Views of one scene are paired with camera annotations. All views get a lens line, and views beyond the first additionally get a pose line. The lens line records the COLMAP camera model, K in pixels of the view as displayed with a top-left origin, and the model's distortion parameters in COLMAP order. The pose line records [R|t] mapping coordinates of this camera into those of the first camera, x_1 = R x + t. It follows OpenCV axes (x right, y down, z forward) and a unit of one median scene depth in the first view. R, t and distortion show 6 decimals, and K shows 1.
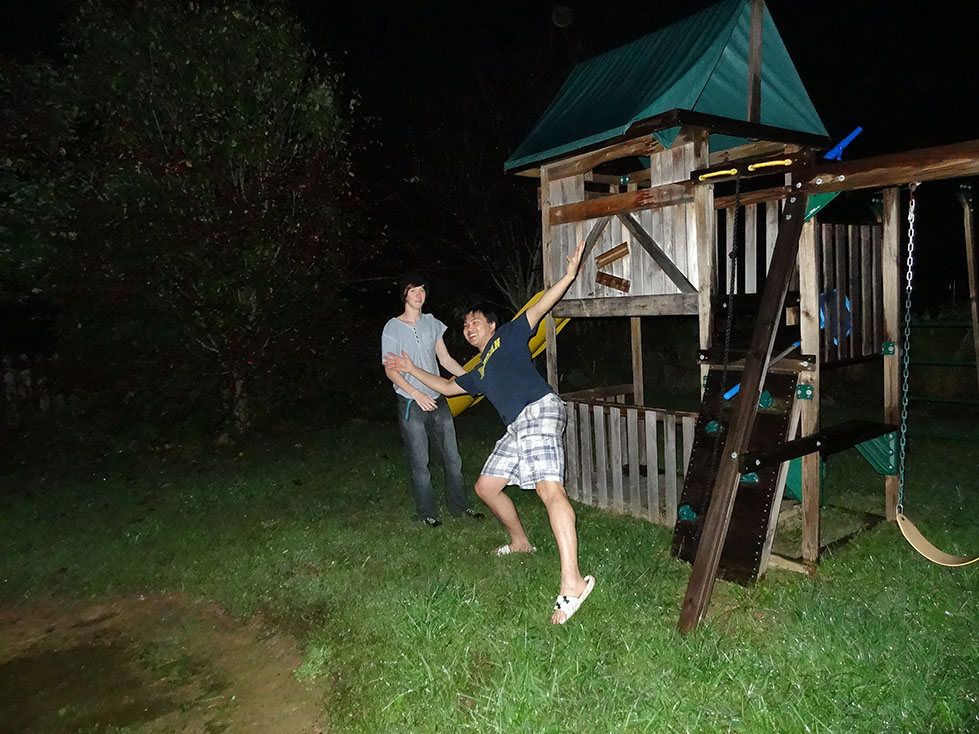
lens RADIAL K [[677.6, 0, 489.5], [0, 677.6, 367.0], [0, 0, 1]] dist [-0.039066, 0.030006]
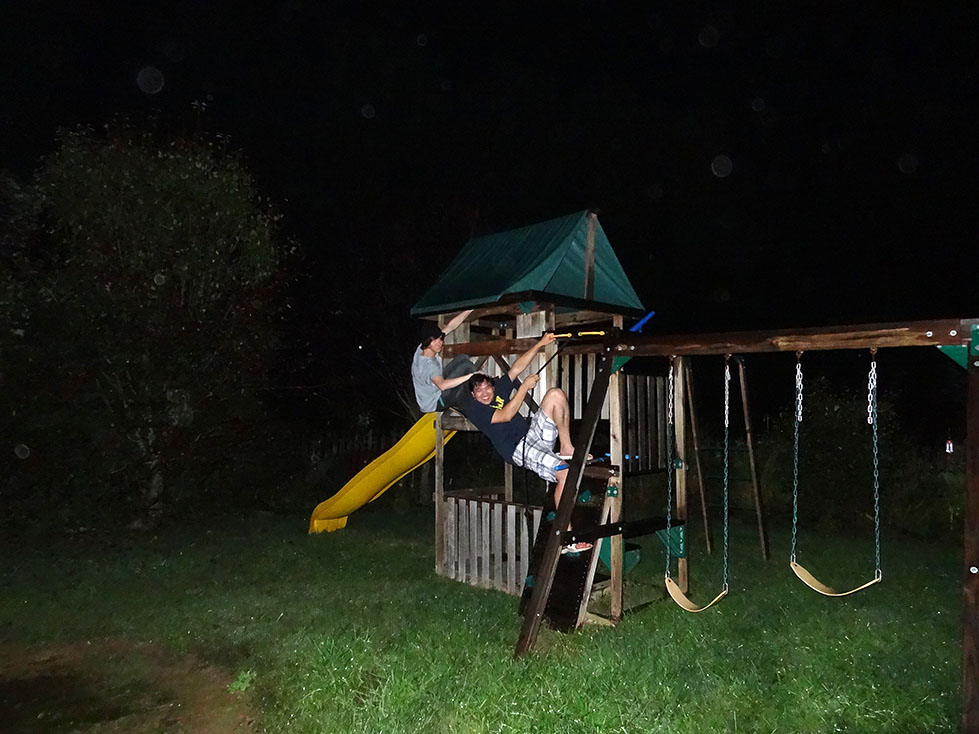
lens RADIAL K [[677.6, 0, 489.5], [0, 677.6, 367.0], [0, 0, 1]] dist [-0.039066, 0.030006]
pose [[0.988095, 0.064694, 0.139583, -0.003521], [-0.041622, 0.985865, -0.162288, 0.017882], [-0.148109, 0.154546, 0.976821, -0.352057]]
